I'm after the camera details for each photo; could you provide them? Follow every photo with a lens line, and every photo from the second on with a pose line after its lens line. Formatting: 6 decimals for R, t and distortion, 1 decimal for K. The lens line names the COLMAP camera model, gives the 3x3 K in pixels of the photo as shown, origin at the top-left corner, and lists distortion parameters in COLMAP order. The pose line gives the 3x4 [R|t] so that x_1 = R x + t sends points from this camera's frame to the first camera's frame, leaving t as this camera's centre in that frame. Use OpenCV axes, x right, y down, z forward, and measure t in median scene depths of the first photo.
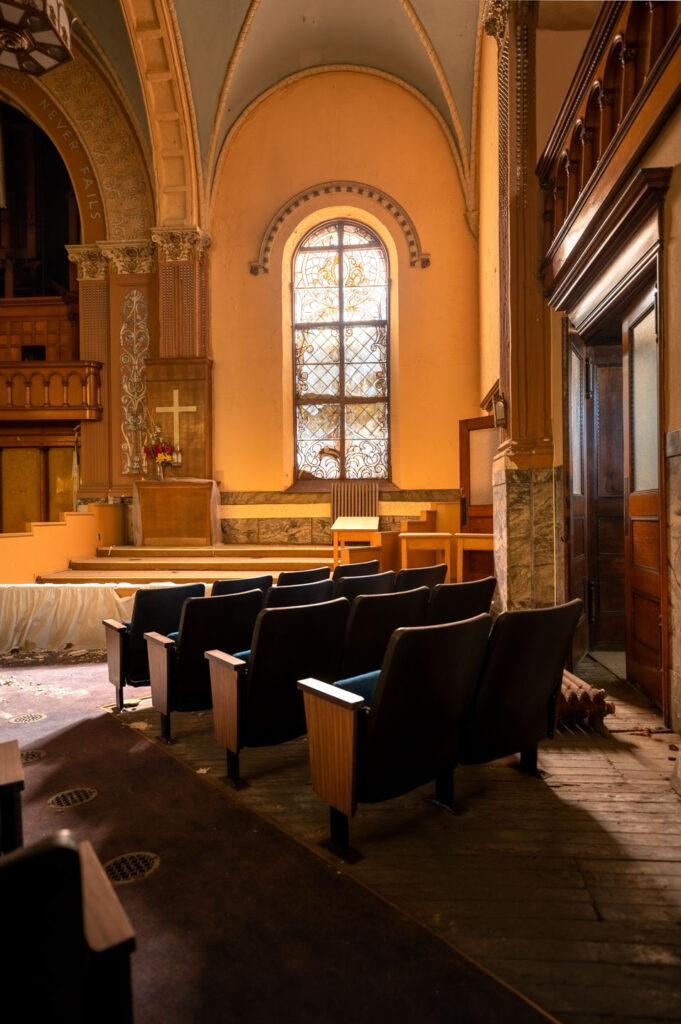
lens RADIAL K [[684.7, 0, 340.2], [0, 684.7, 519.0], [0, 0, 1]] dist [0.010456, -0.005526]
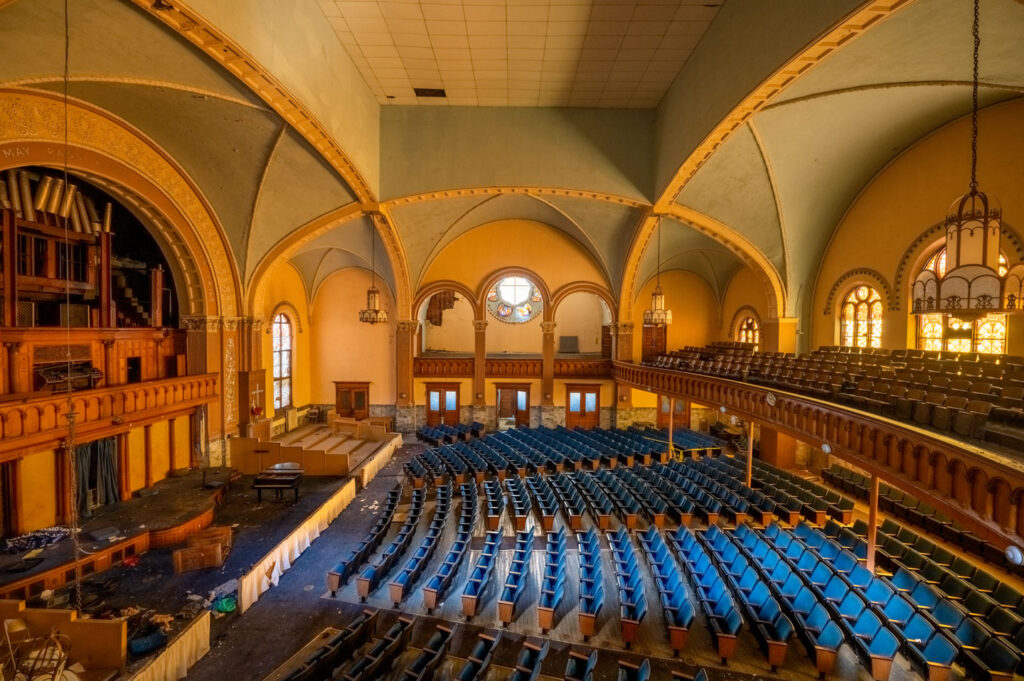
lens RADIAL K [[413.5, 0, 507.5], [0, 413.5, 337.2], [0, 0, 1]] dist [-0.016738, 0.000532]
pose [[-0.077857, -0.011124, 0.996902, -1.694054], [-0.001879, 0.999938, 0.011011, -0.358762], [-0.996963, -0.001016, -0.077873, 0.230787]]
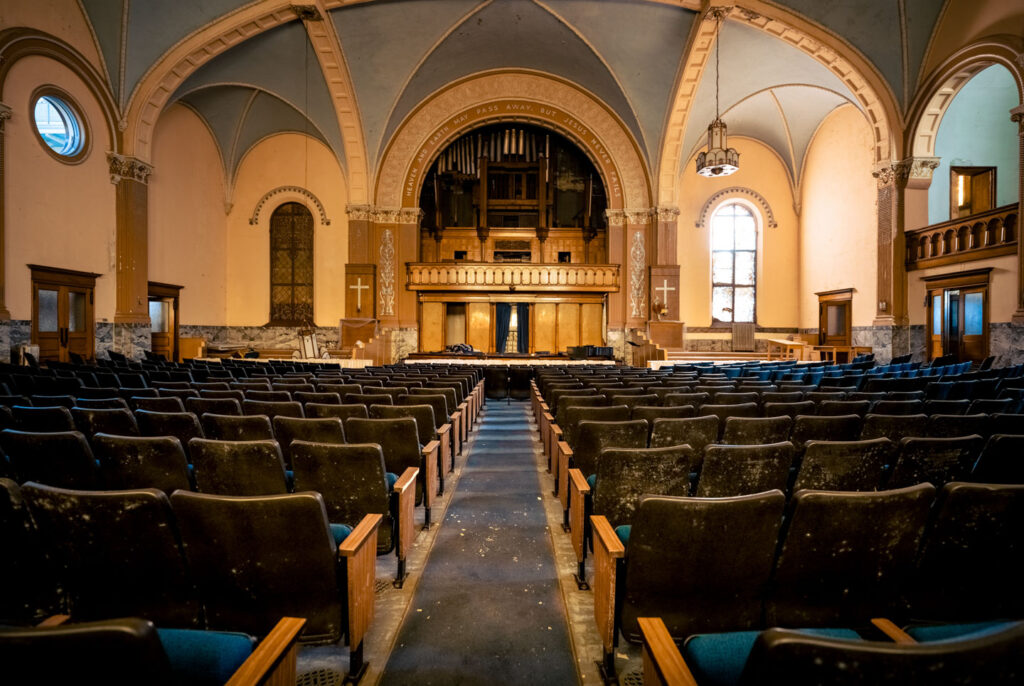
lens RADIAL K [[526.8, 0, 512.9], [0, 526.8, 341.3], [0, 0, 1]] dist [-0.011557, 0.000723]
pose [[0.996296, 0.013170, 0.084970, -0.837602], [-0.013518, 0.999902, 0.003514, 0.007163], [-0.084915, -0.004650, 0.996377, -0.607645]]
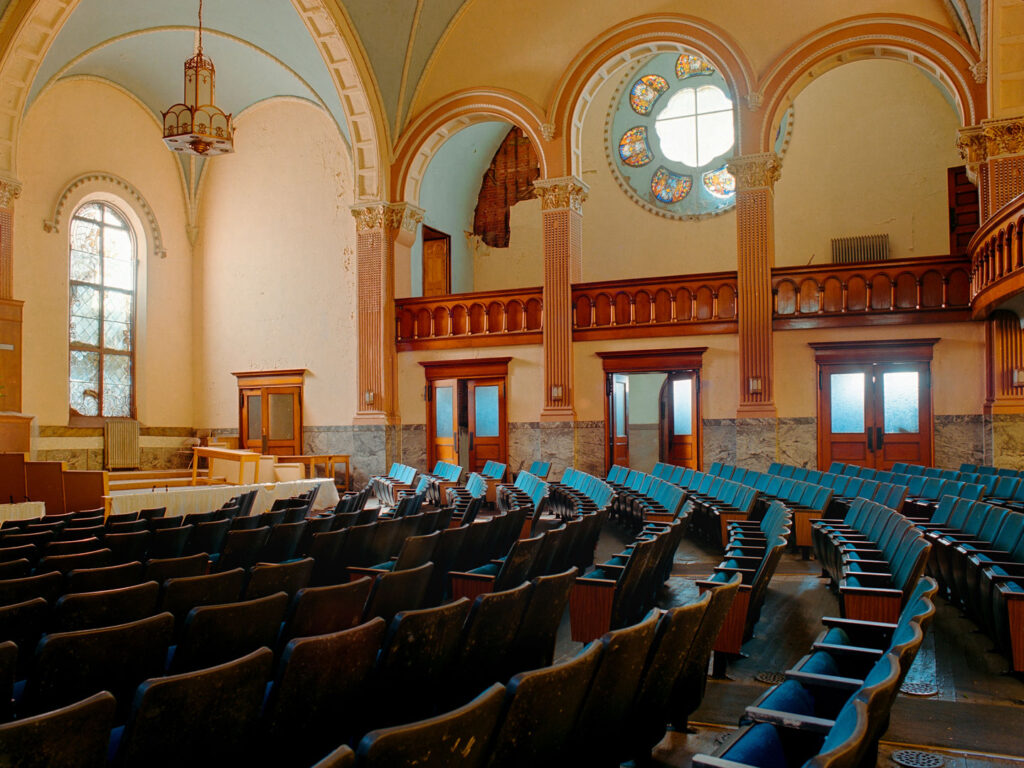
lens RADIAL K [[888.8, 0, 509.7], [0, 888.8, 419.5], [0, 0, 1]] dist [-0.059705, 0.025468]
pose [[0.338788, 0.026890, 0.940479, -1.189275], [0.012134, 0.999384, -0.032945, 0.005627], [-0.940785, 0.022573, 0.338252, -0.181602]]
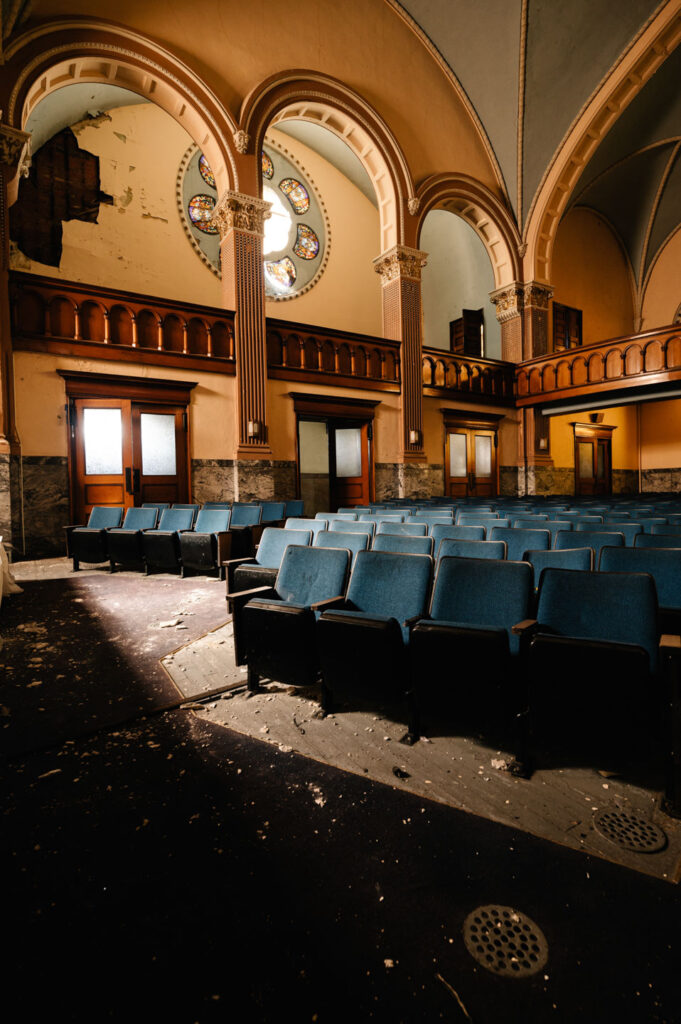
lens RADIAL K [[514.9, 0, 344.3], [0, 514.9, 509.1], [0, 0, 1]] dist [0.002310, -0.000253]
pose [[-0.598409, 0.013057, 0.801084, -0.553996], [0.037183, 0.999242, 0.011489, 0.032572], [-0.800327, 0.036661, -0.598442, 0.559388]]
